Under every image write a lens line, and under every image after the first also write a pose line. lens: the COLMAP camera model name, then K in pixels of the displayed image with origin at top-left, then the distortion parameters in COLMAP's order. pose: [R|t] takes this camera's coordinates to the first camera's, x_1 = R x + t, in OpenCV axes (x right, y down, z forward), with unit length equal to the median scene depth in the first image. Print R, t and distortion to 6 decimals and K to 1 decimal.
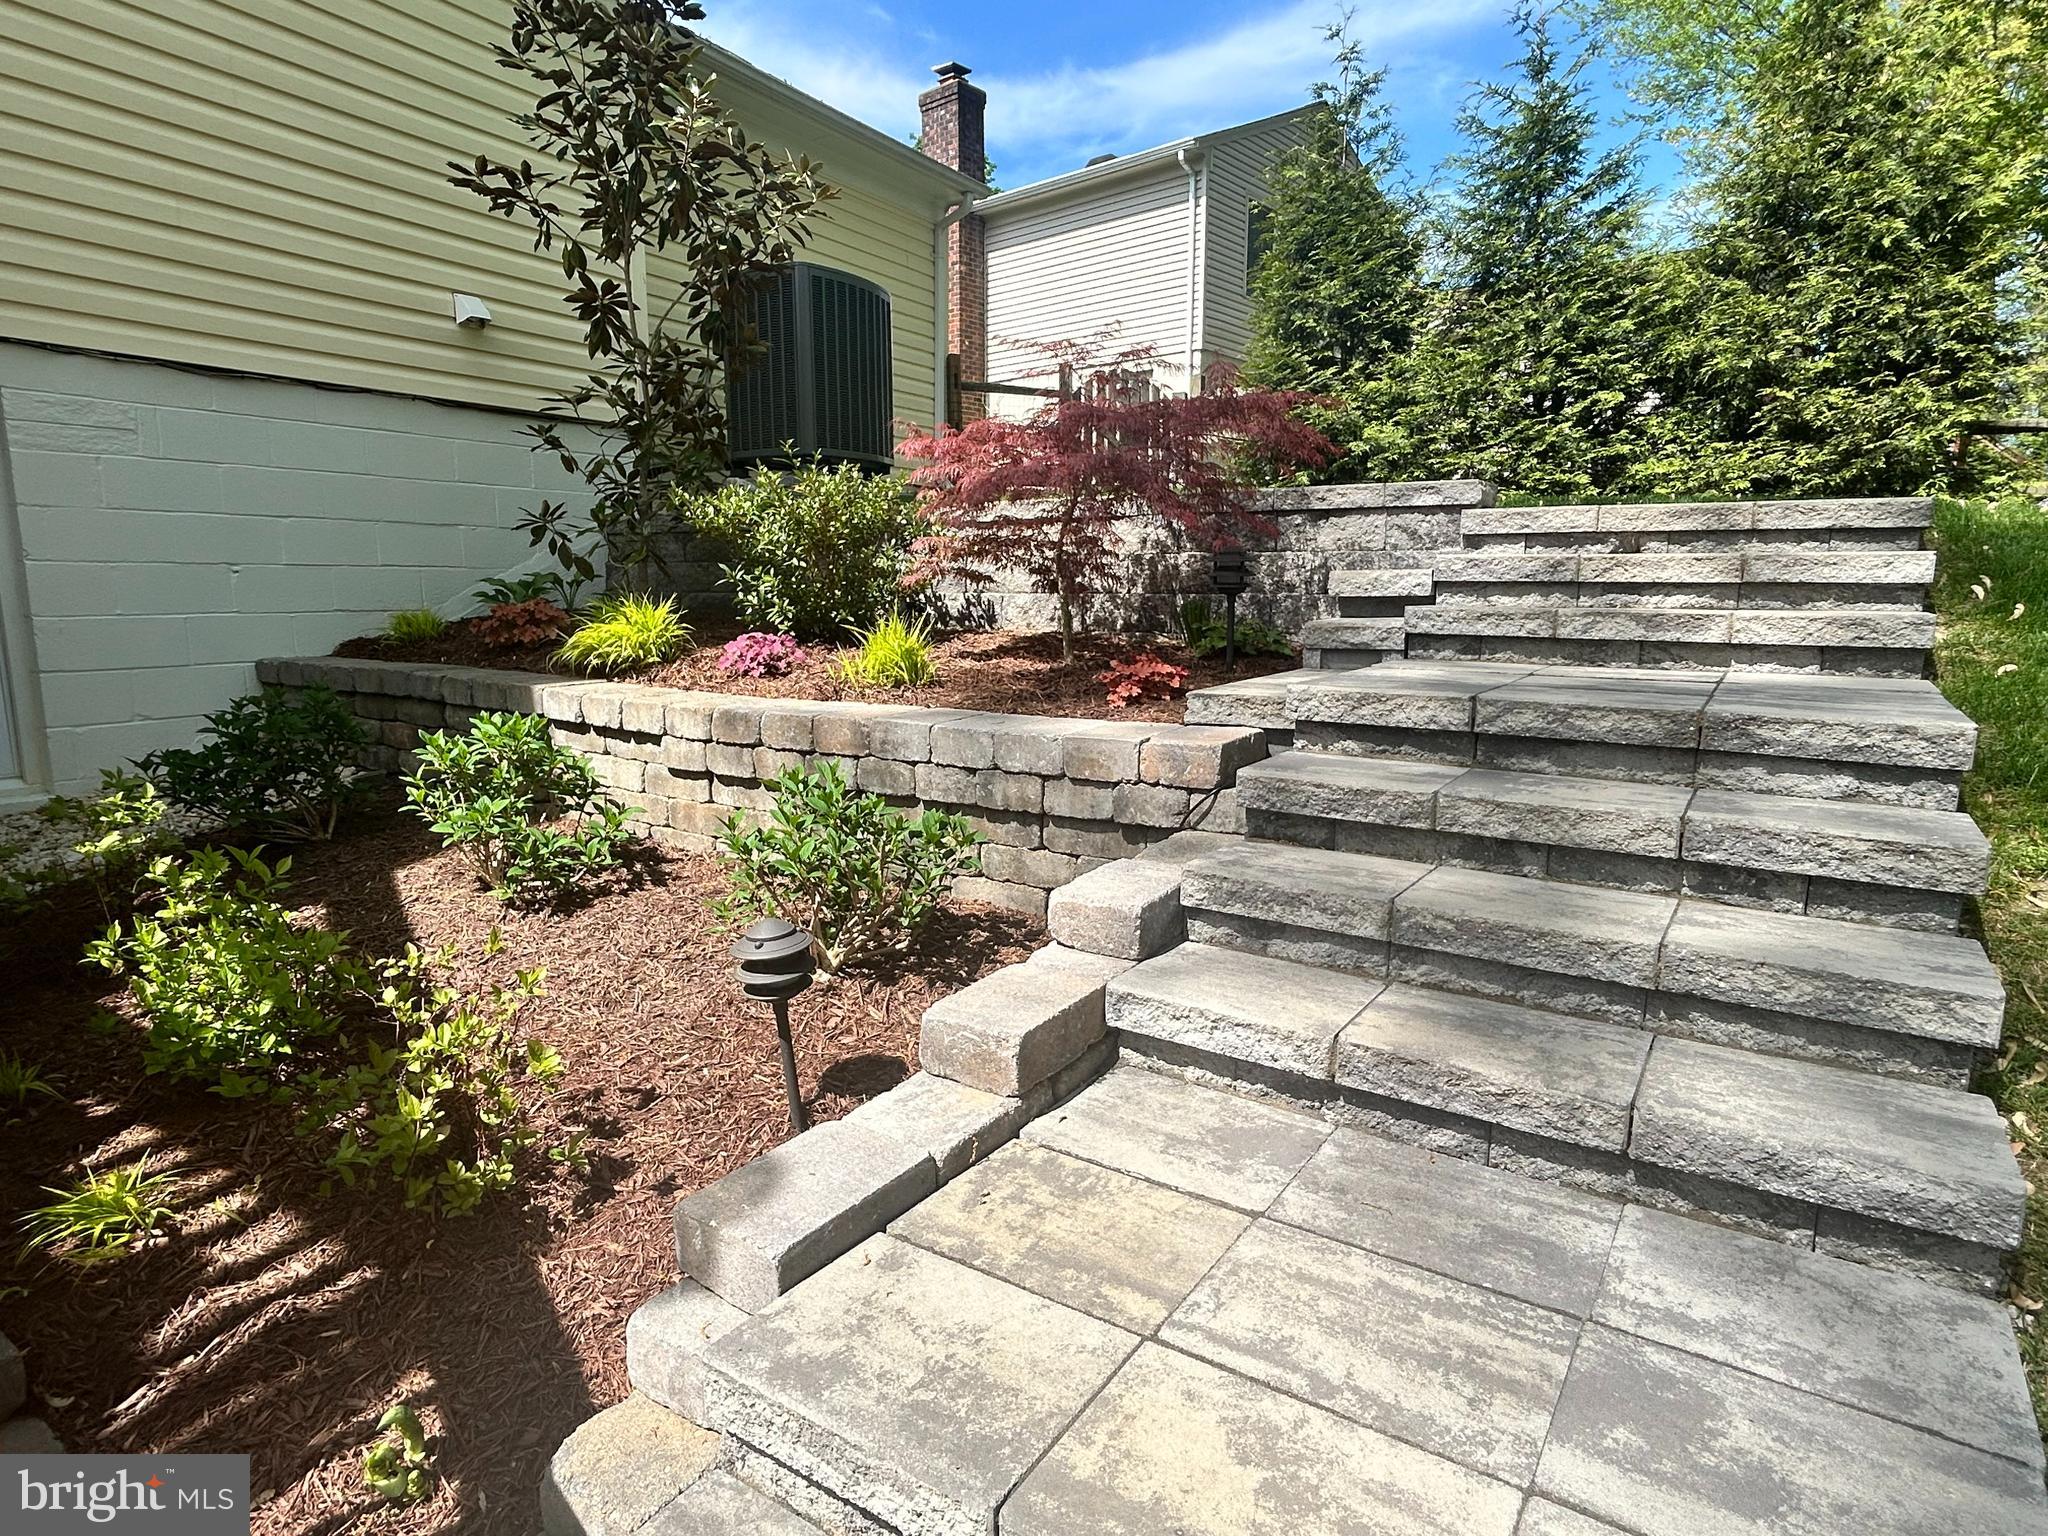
lens RADIAL K [[1137.0, 0, 1021.6], [0, 1137.0, 766.4], [0, 0, 1]] dist [-0.018257, 0.008599]
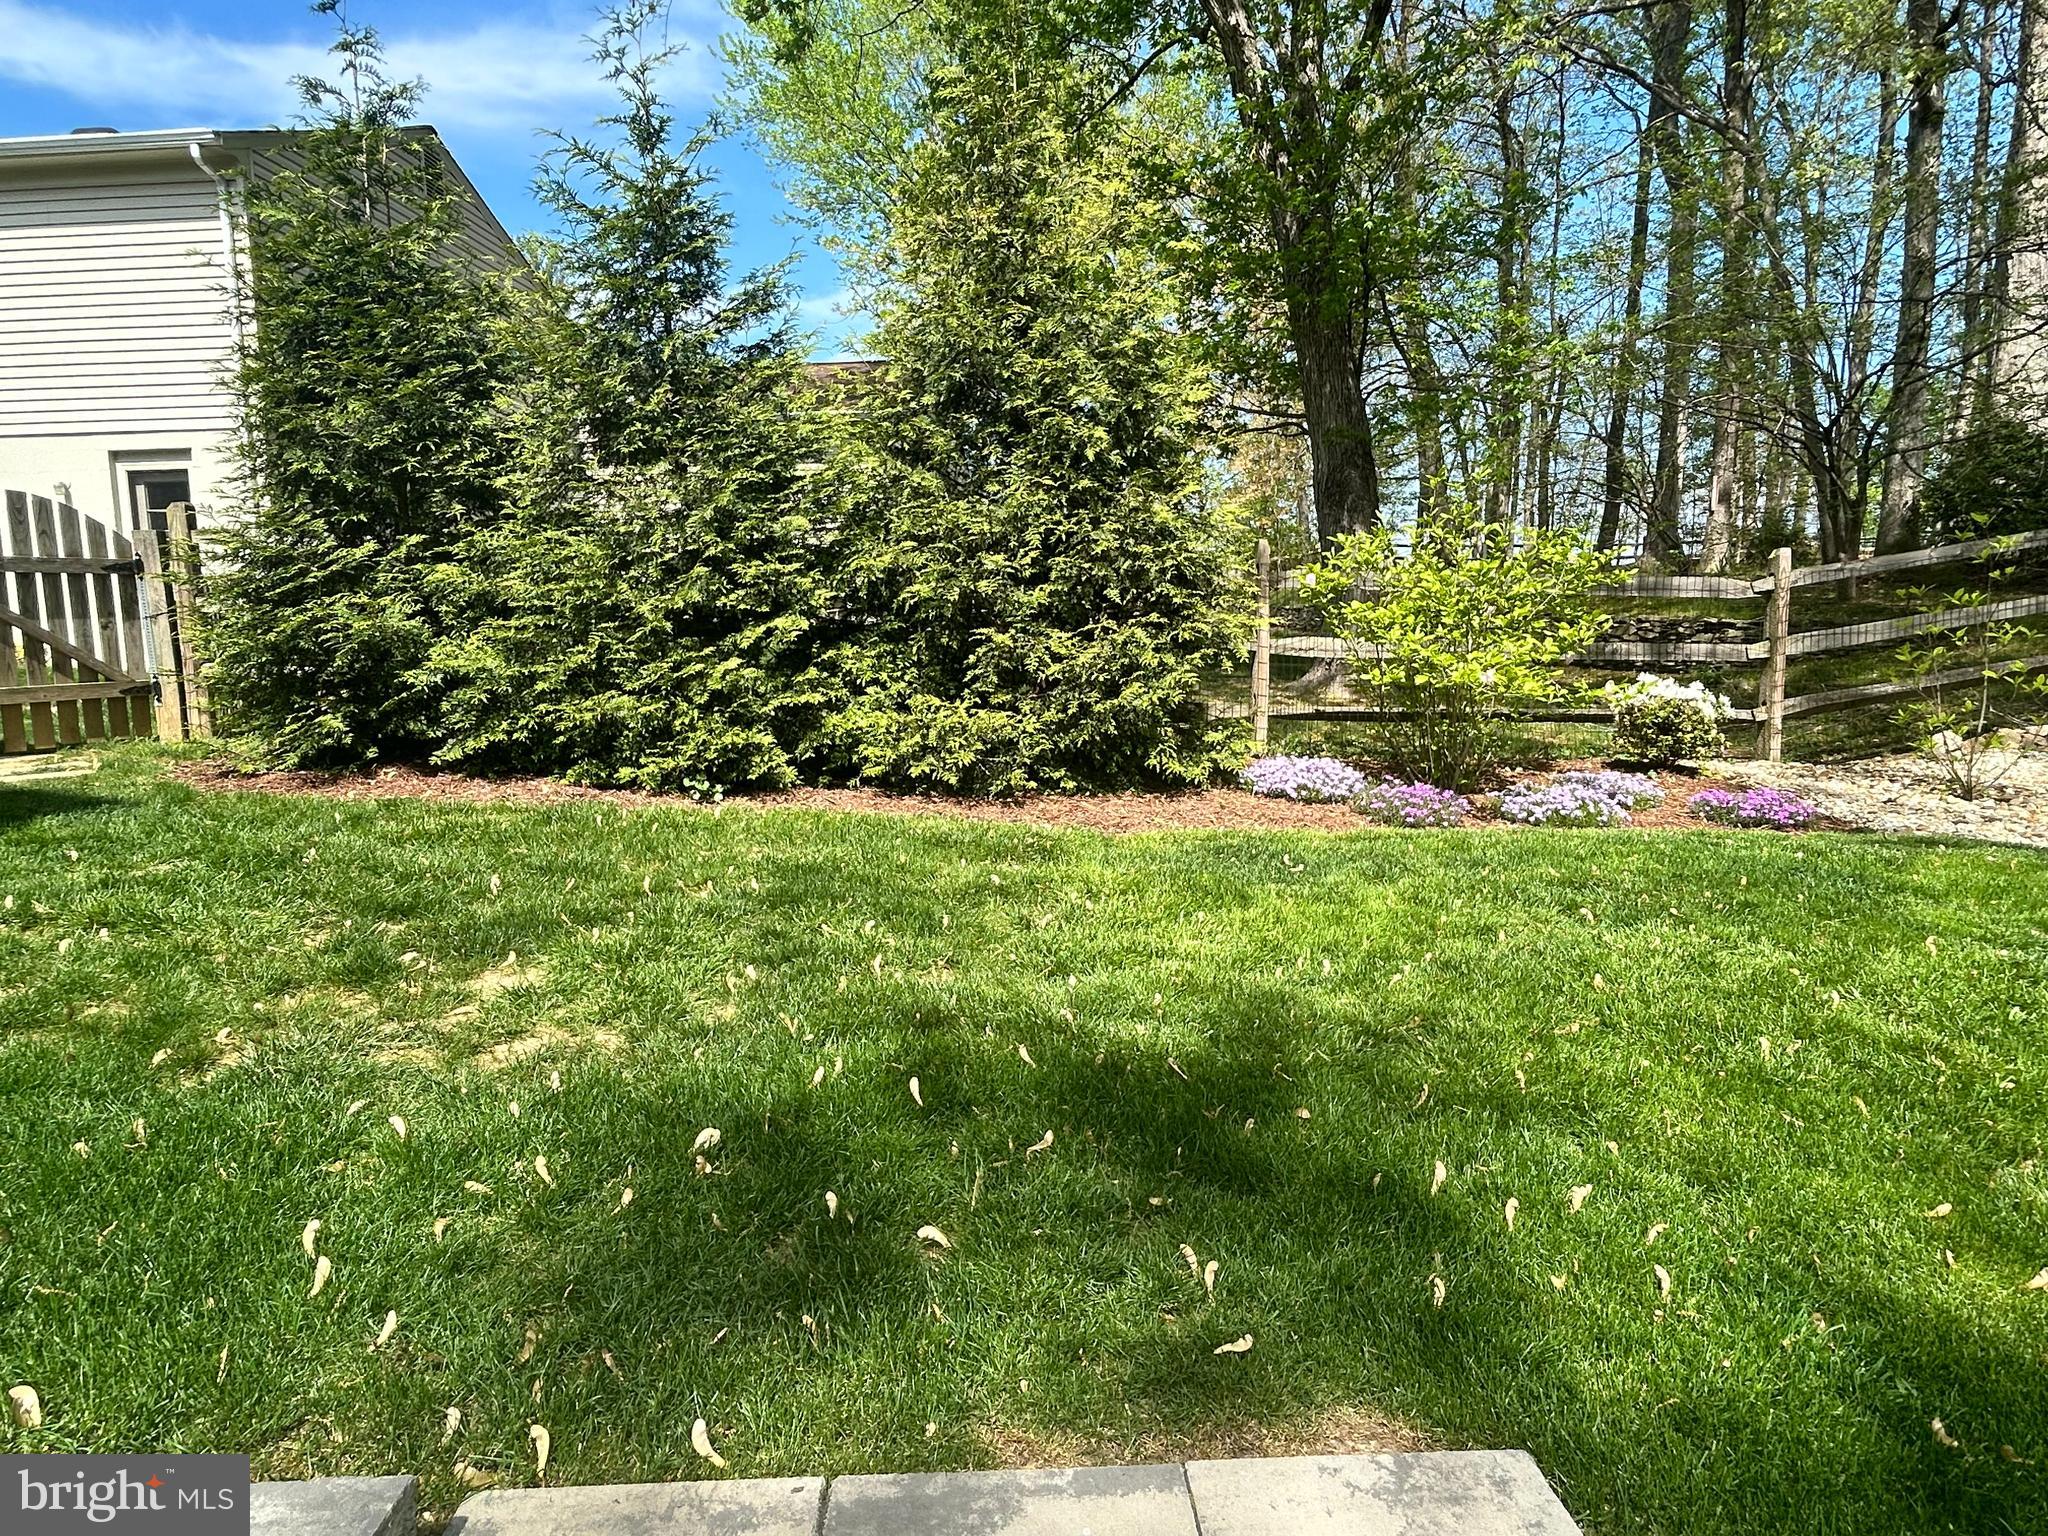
lens RADIAL K [[1137.0, 0, 1023.1], [0, 1137.0, 774.0], [0, 0, 1]] dist [-0.018257, 0.008599]
pose [[0.796098, -0.089158, 0.598564, 0.206174], [0.111274, 0.993790, 0.000031, -0.217046], [-0.594849, 0.066580, 0.801075, 0.355904]]
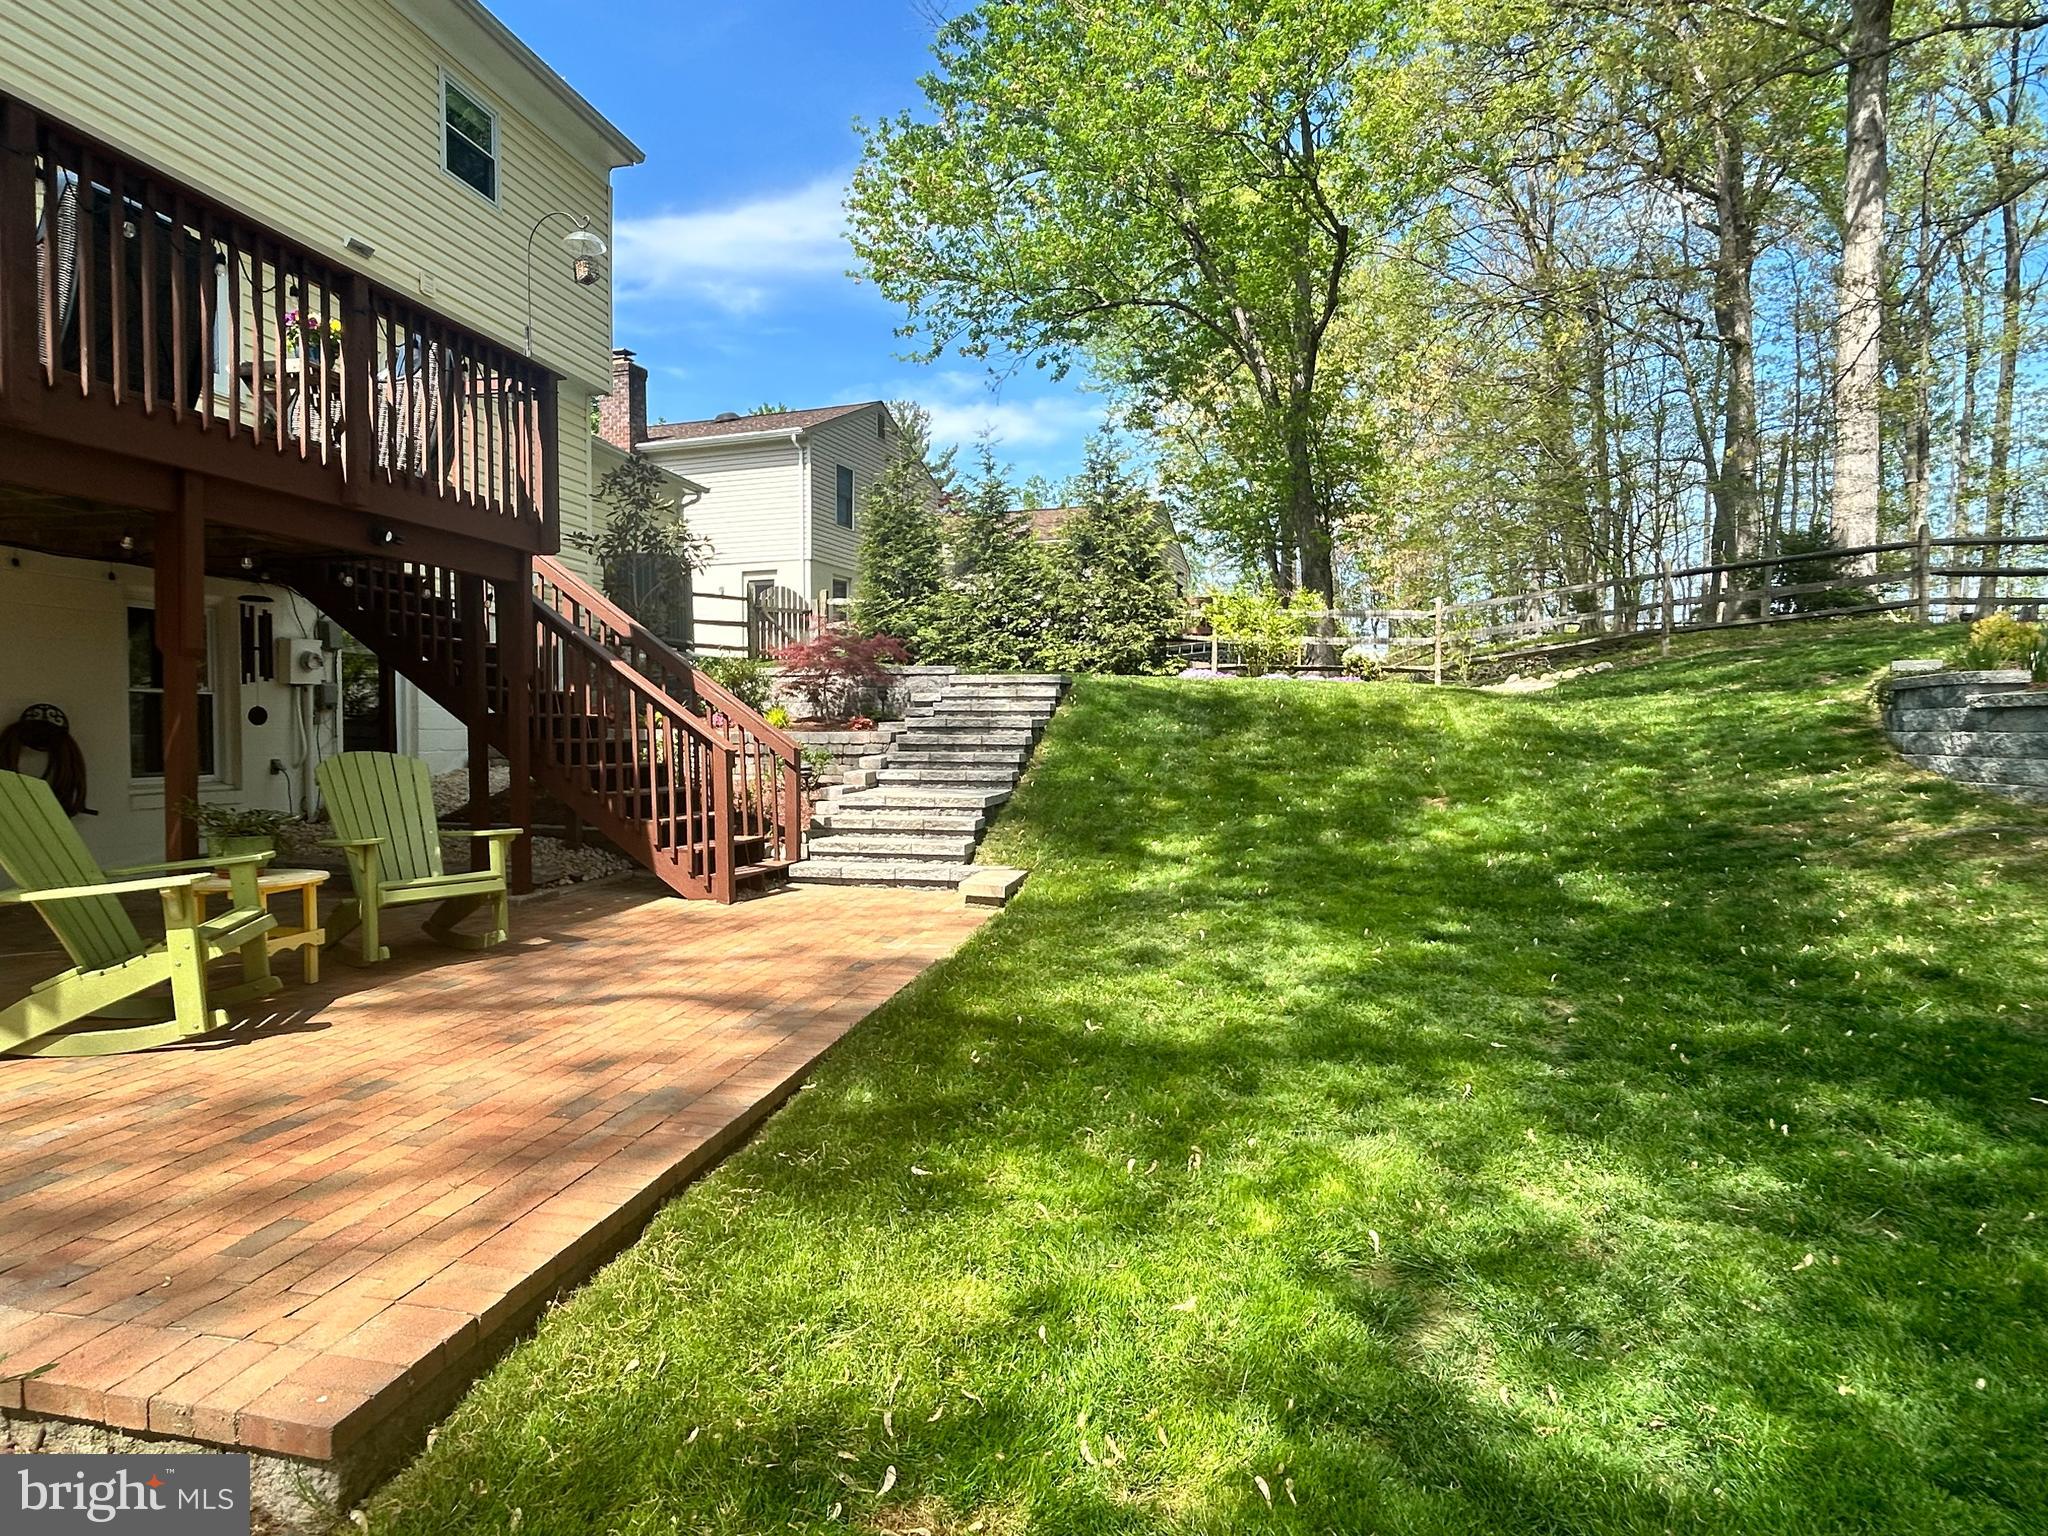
lens RADIAL K [[1137.0, 0, 1018.5], [0, 1137.0, 769.4], [0, 0, 1]] dist [-0.018257, 0.008599]
pose [[0.930602, -0.015465, 0.365706, -0.308031], [0.059861, 0.992086, -0.110372, 0.203860], [-0.361105, 0.124604, 0.924163, -1.013334]]
